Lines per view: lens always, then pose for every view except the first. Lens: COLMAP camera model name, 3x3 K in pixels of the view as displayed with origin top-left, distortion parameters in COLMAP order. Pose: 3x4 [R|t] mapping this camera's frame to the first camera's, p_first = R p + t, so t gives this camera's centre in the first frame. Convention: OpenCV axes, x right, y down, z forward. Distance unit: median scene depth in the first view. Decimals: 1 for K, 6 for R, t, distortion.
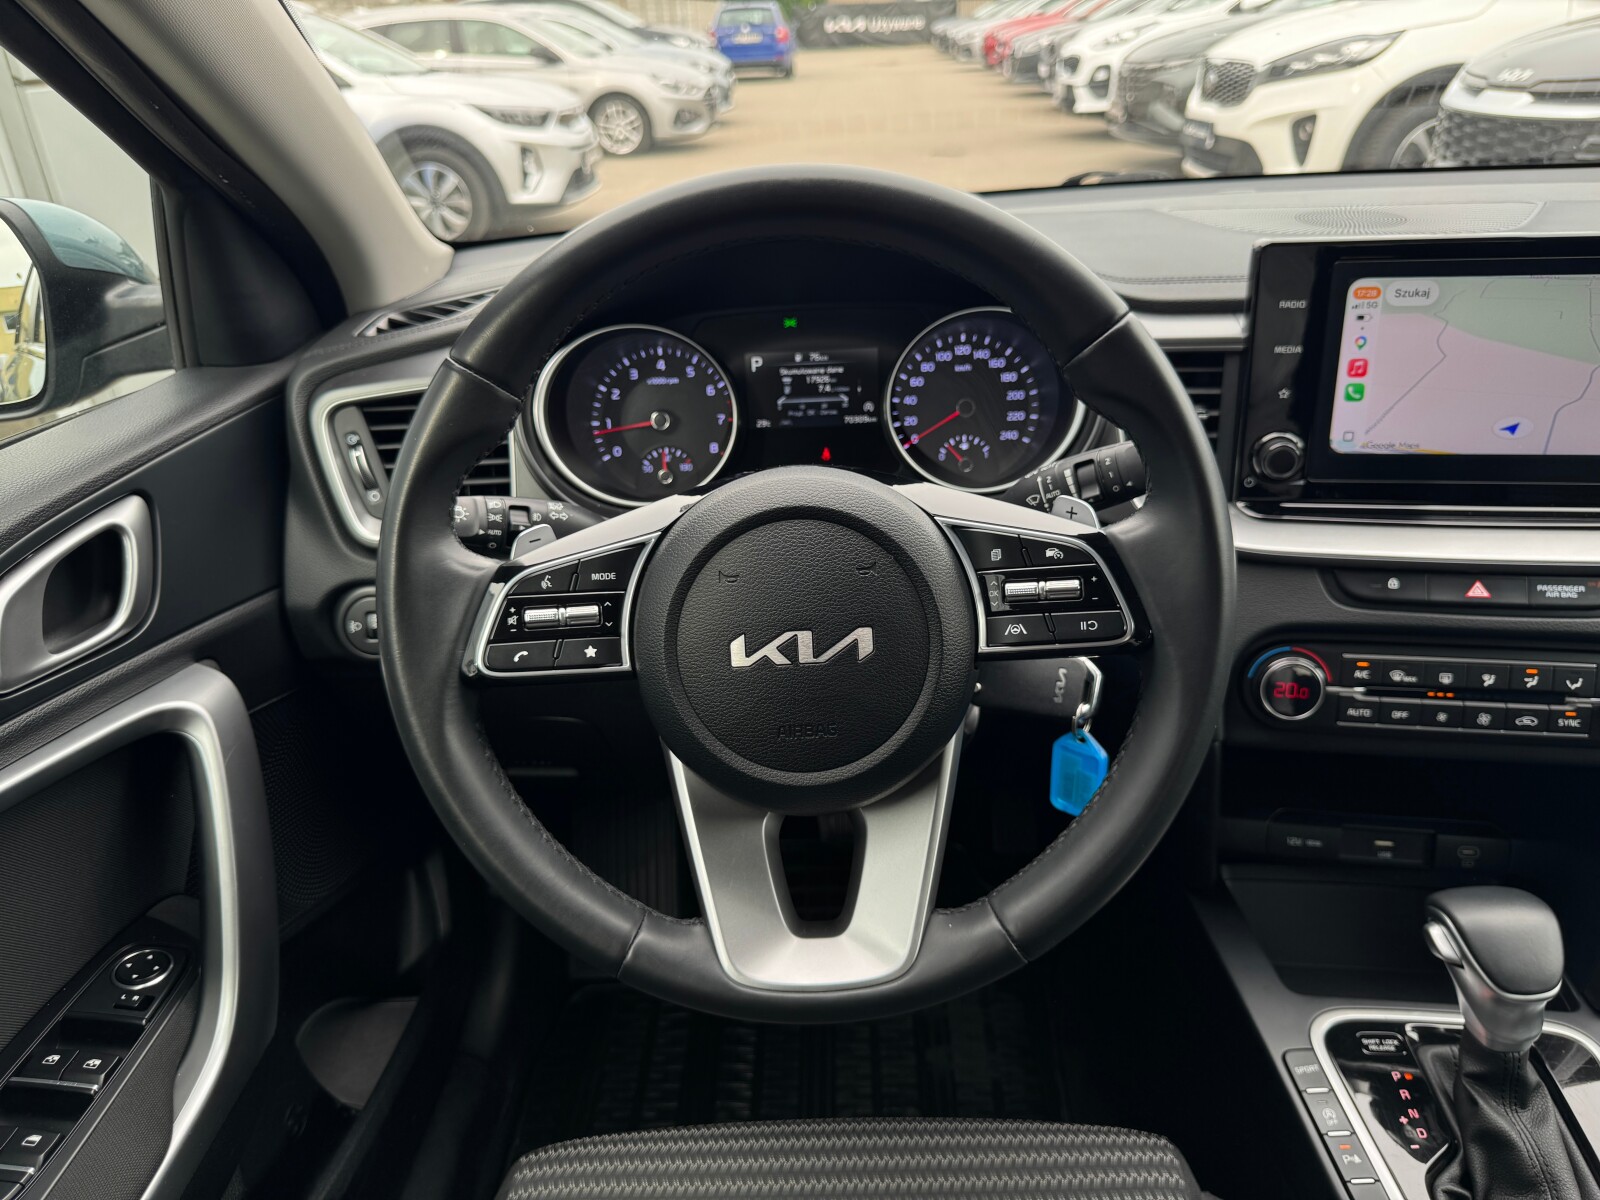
lens RADIAL K [[1142.9, 0, 806.4], [0, 1142.9, 613.8], [0, 0, 1]] dist [0.062458, -0.080177]
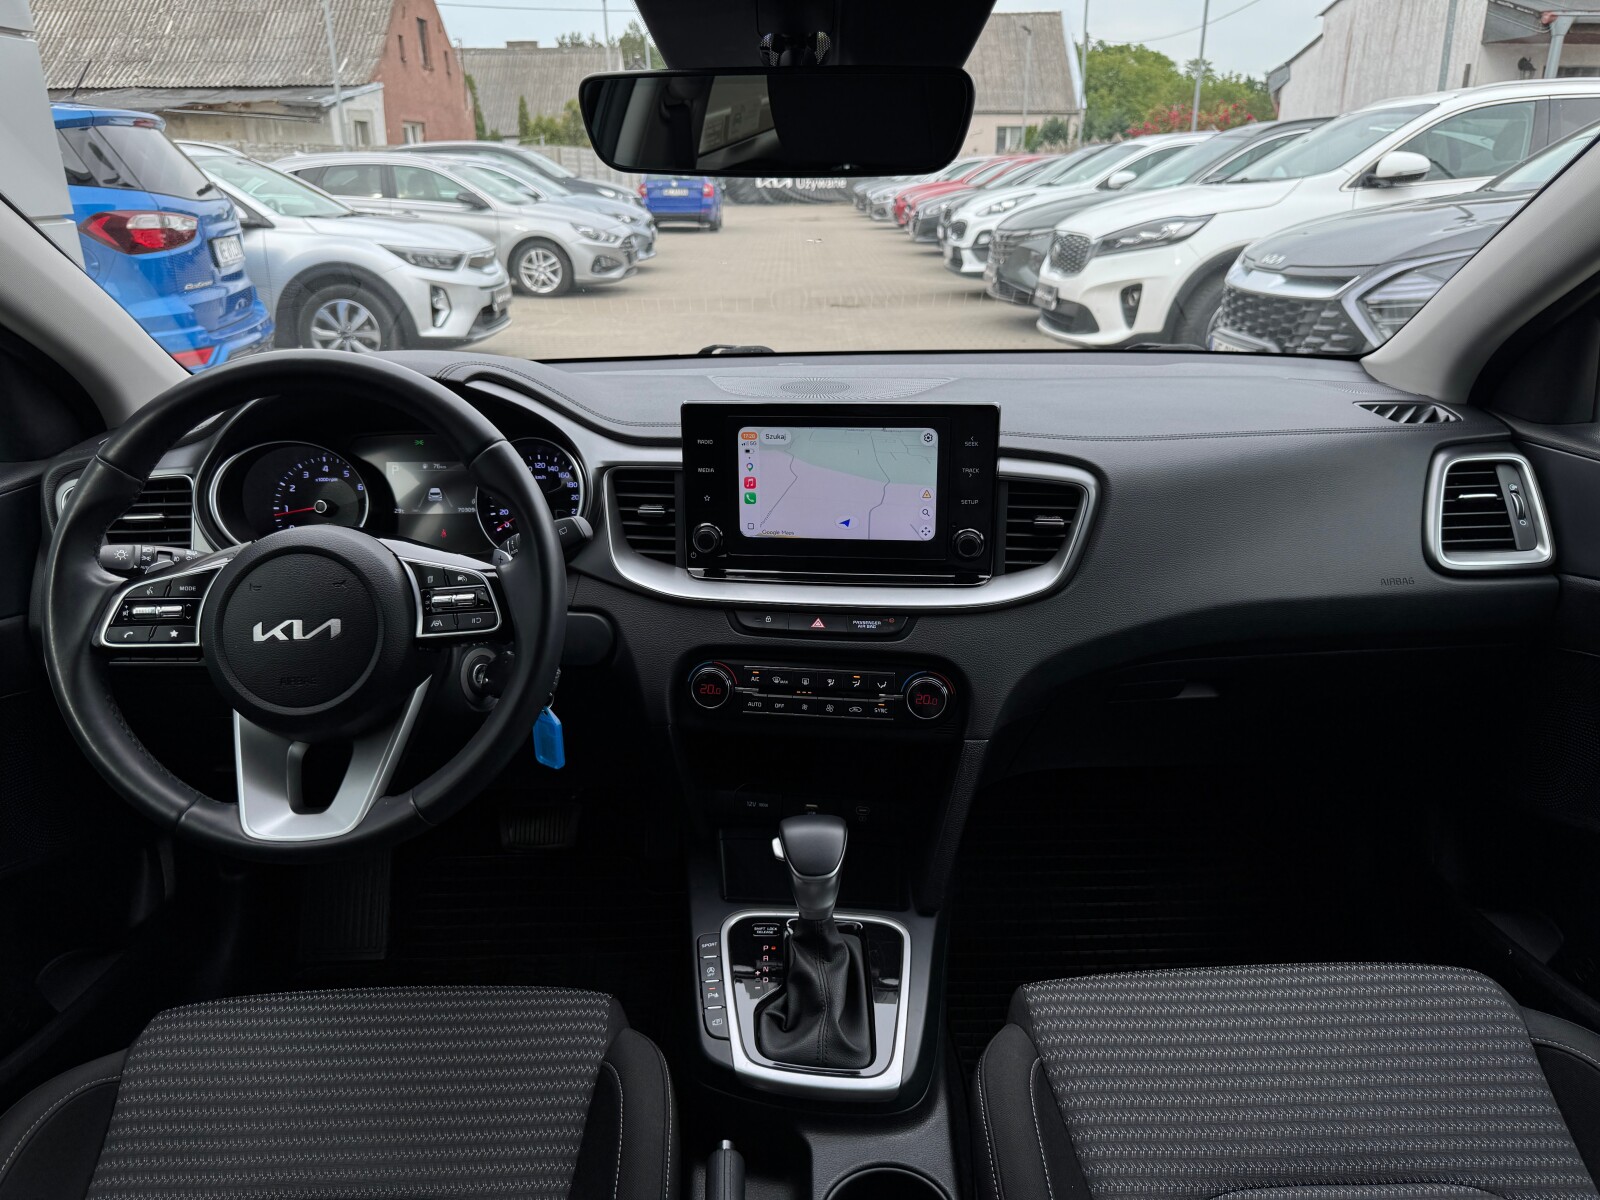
lens RADIAL K [[1129.7, 0, 800.0], [0, 1129.7, 600.0], [0, 0, 1]] dist [0.097299, -0.157282]
pose [[0.998263, 0.019159, 0.055721, 0.436389], [-0.012390, 0.992770, -0.119392, 0.121543], [-0.057606, 0.118495, 0.991282, -0.481678]]
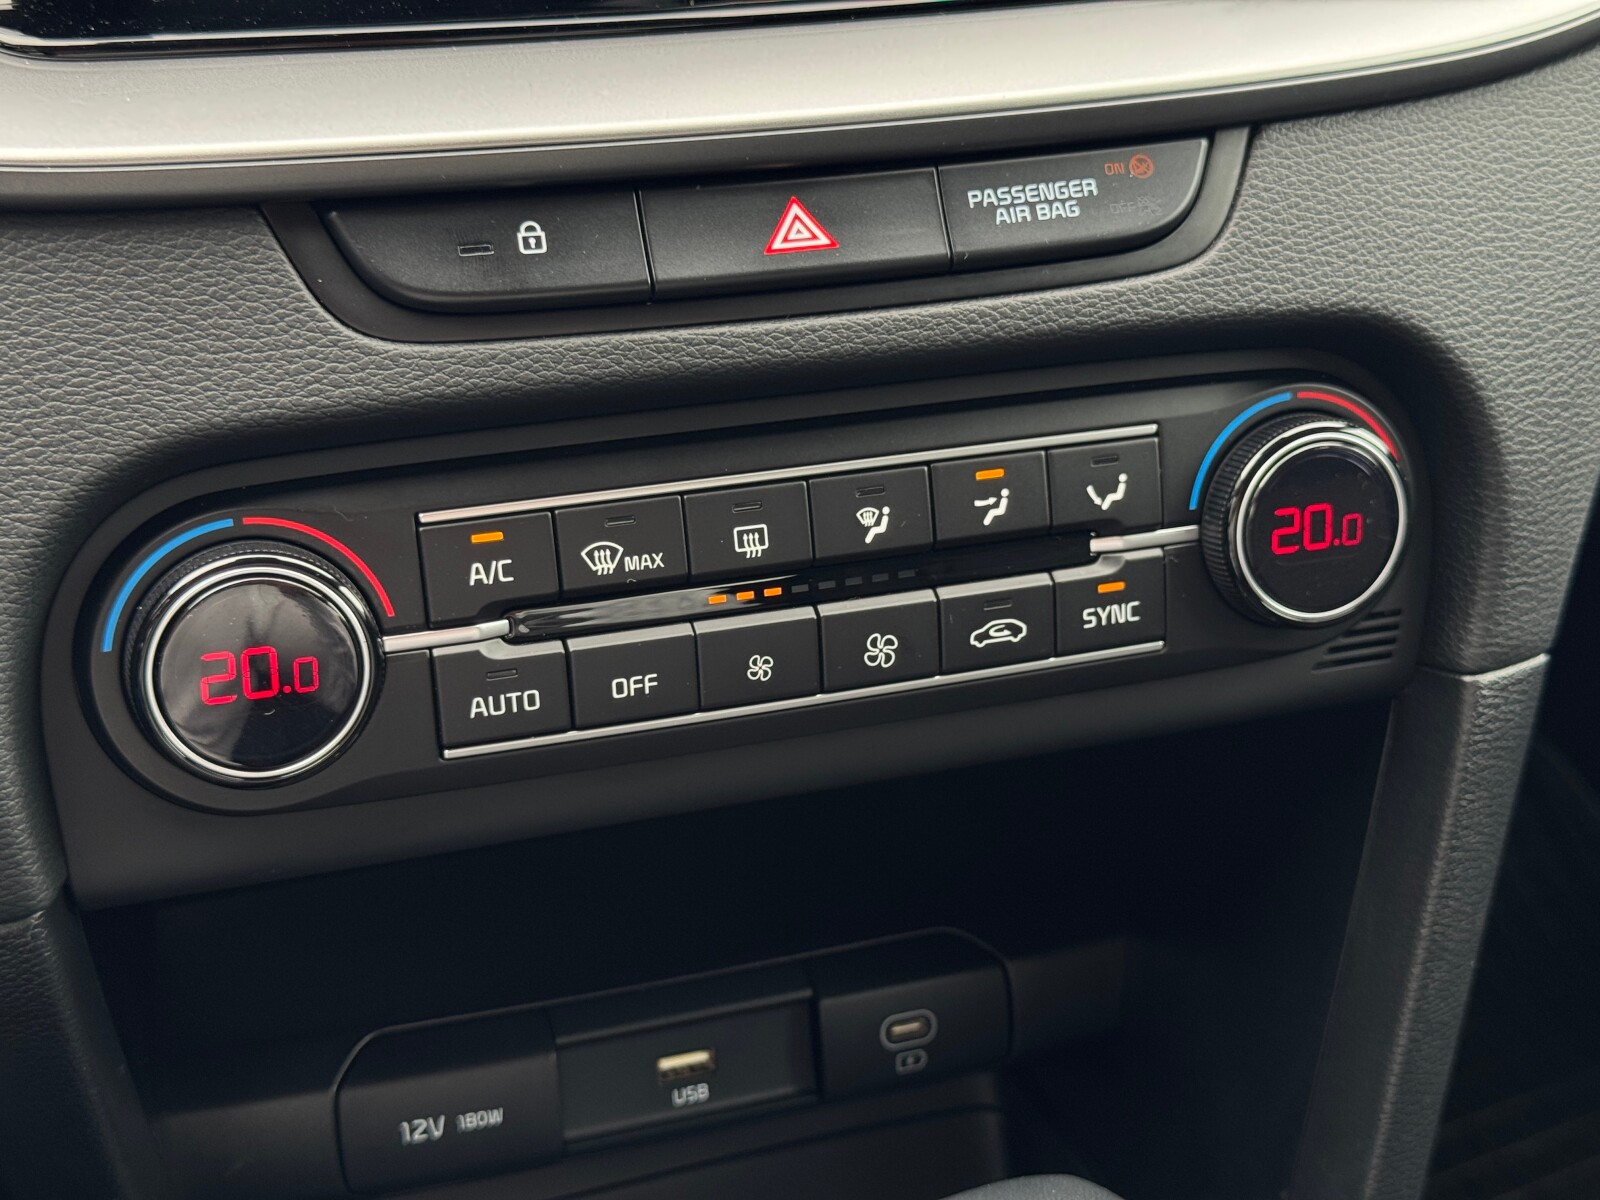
lens RADIAL K [[2281.1, 0, 792.1], [0, 2281.1, 598.7], [0, 0, 1]] dist [0.164847, -0.452592]
pose [[0.873063, -0.171870, 0.456313, 0.274373], [0.150899, 0.985115, 0.082327, 0.022394], [-0.463670, -0.003019, 0.886003, 0.446657]]
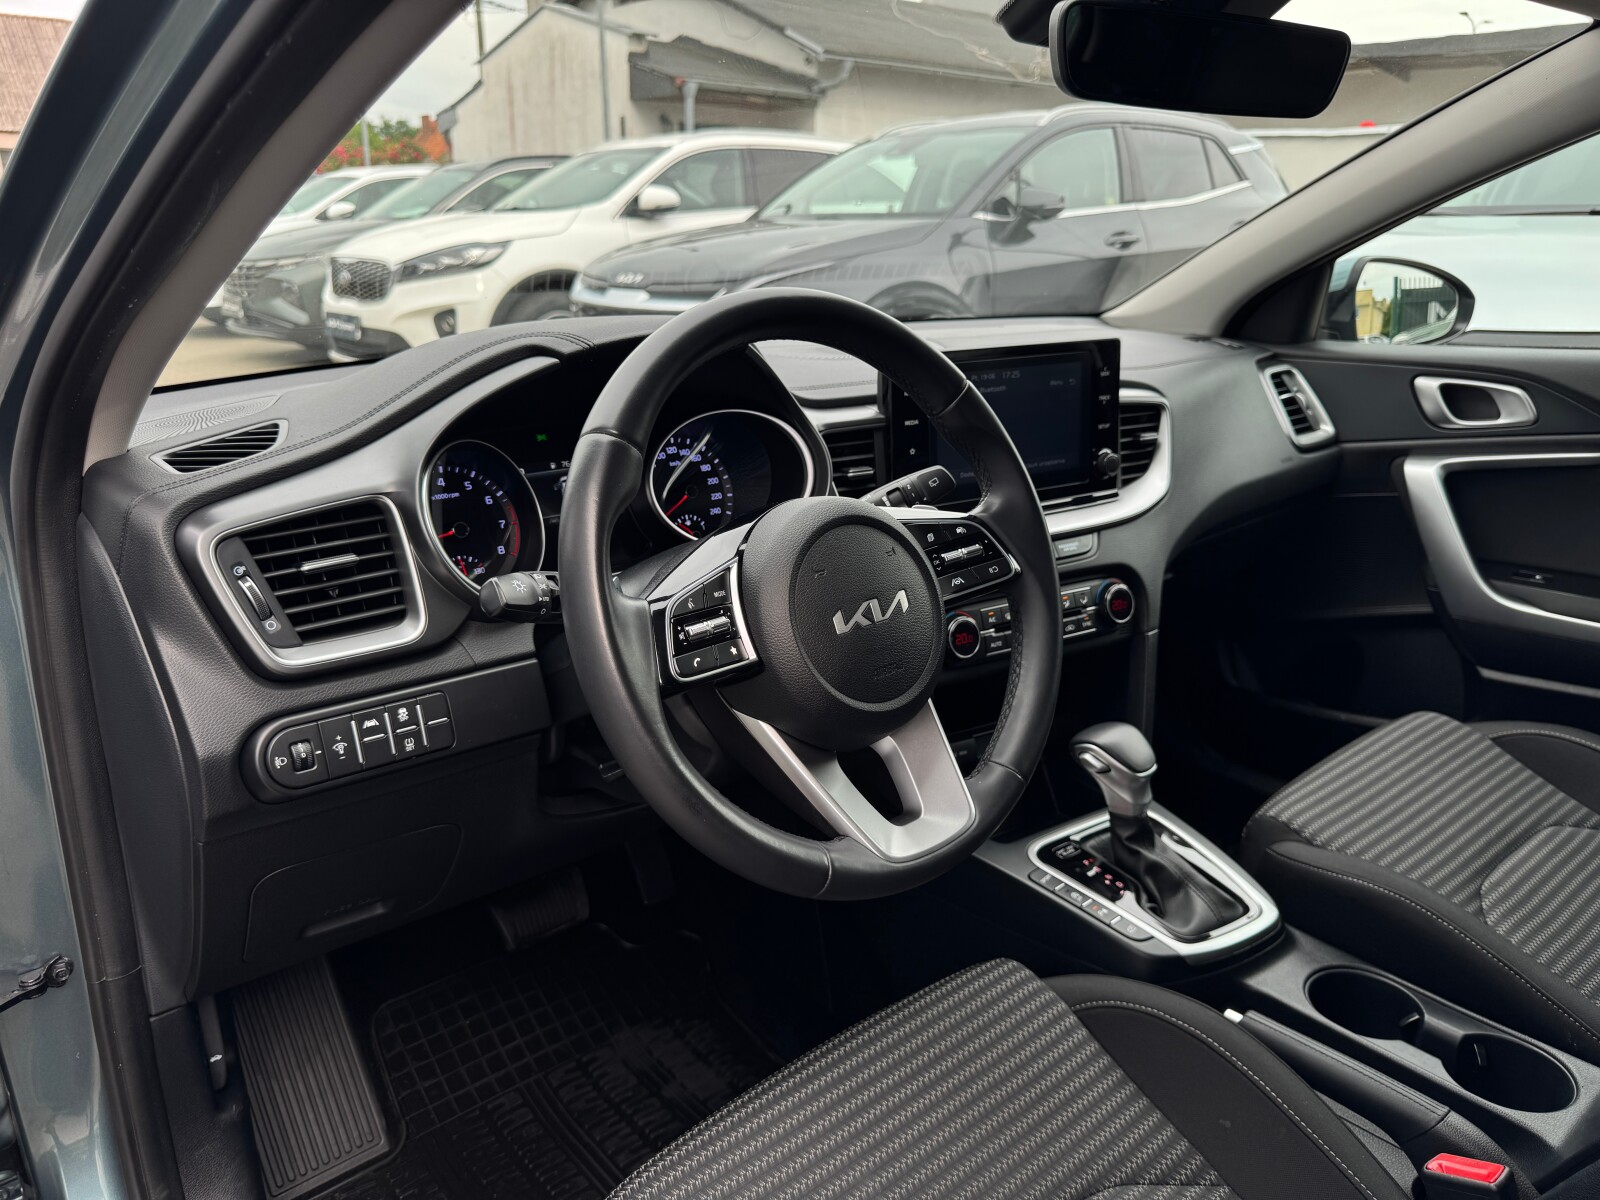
lens RADIAL K [[1136.2, 0, 800.0], [0, 1136.2, 600.0], [0, 0, 1]] dist [0.088297, -0.199746]
pose [[0.747221, -0.157389, 0.645670, -0.673737], [0.260339, 0.963225, -0.066488, 0.059094], [-0.611461, 0.217774, 0.760717, -0.013159]]
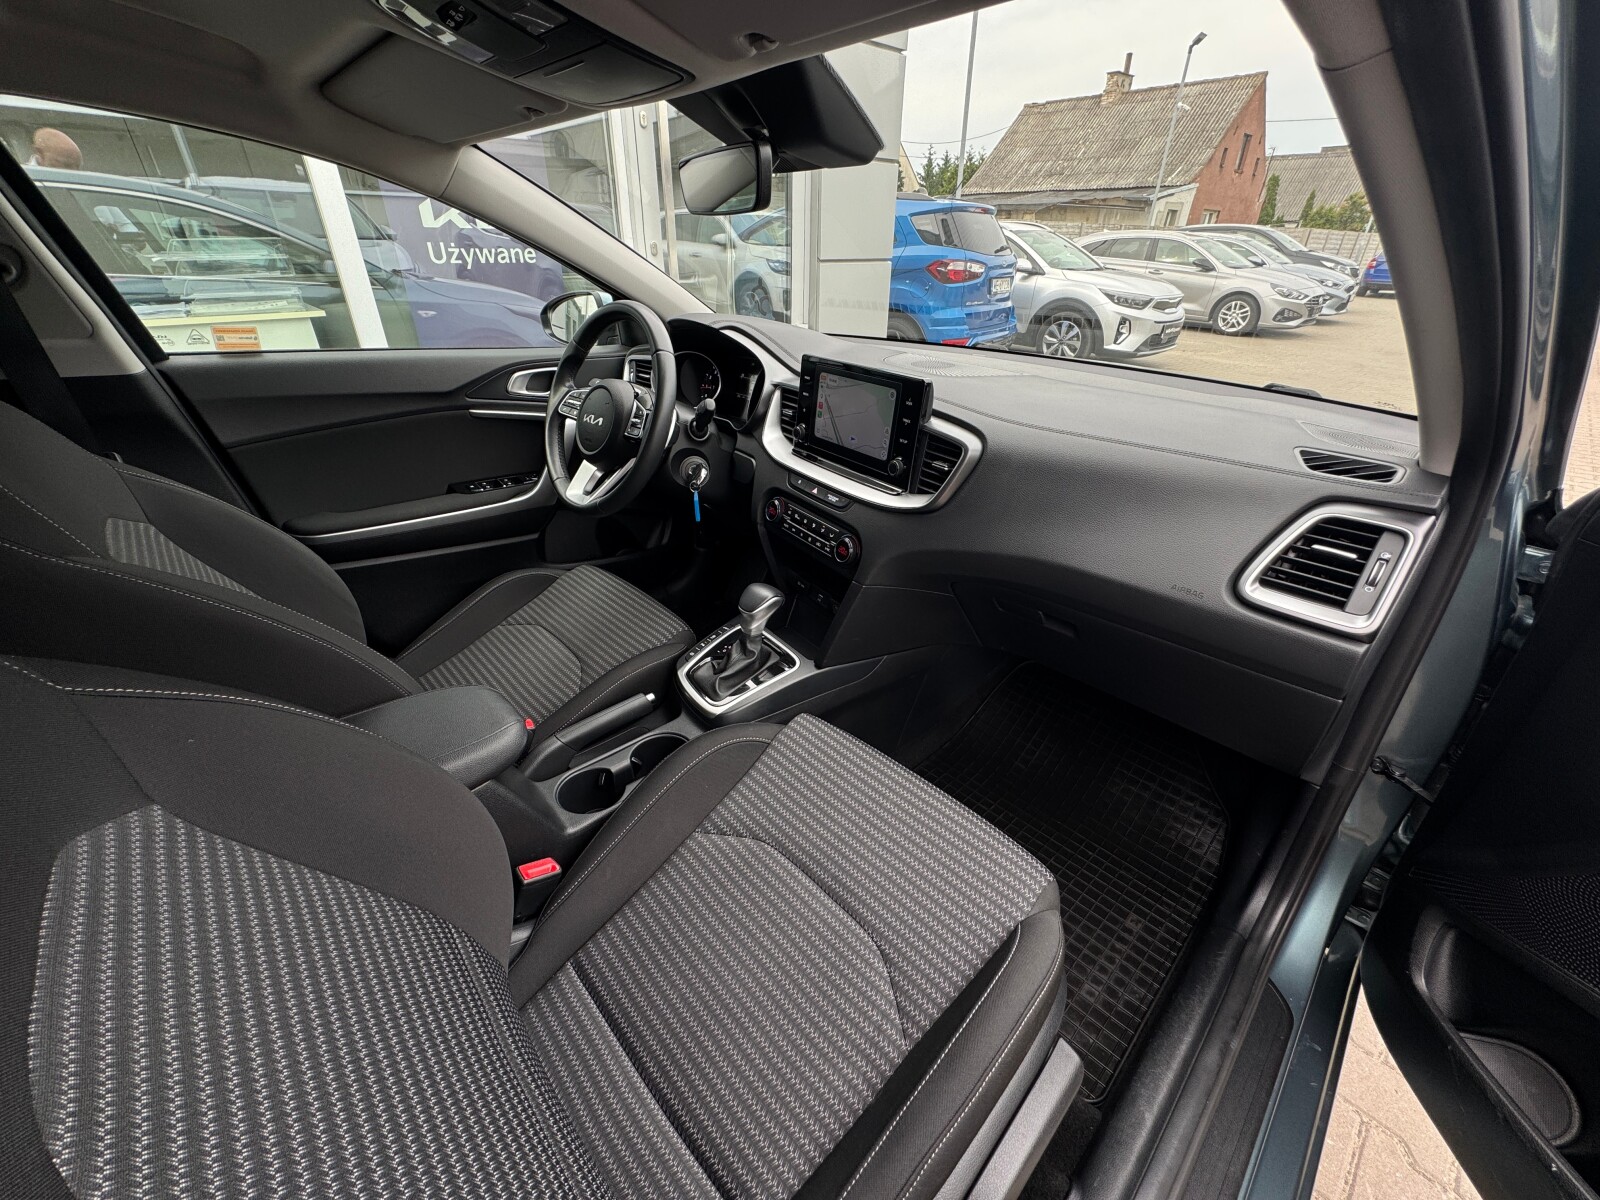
lens RADIAL K [[636.8, 0, 786.3], [0, 636.8, 598.8], [0, 0, 1]] dist [-0.012212, 0.000282]
pose [[0.695554, 0.393207, -0.601326, 1.438045], [-0.362112, 0.914730, 0.179287, -0.029123], [0.620548, 0.093043, 0.778629, -0.191572]]
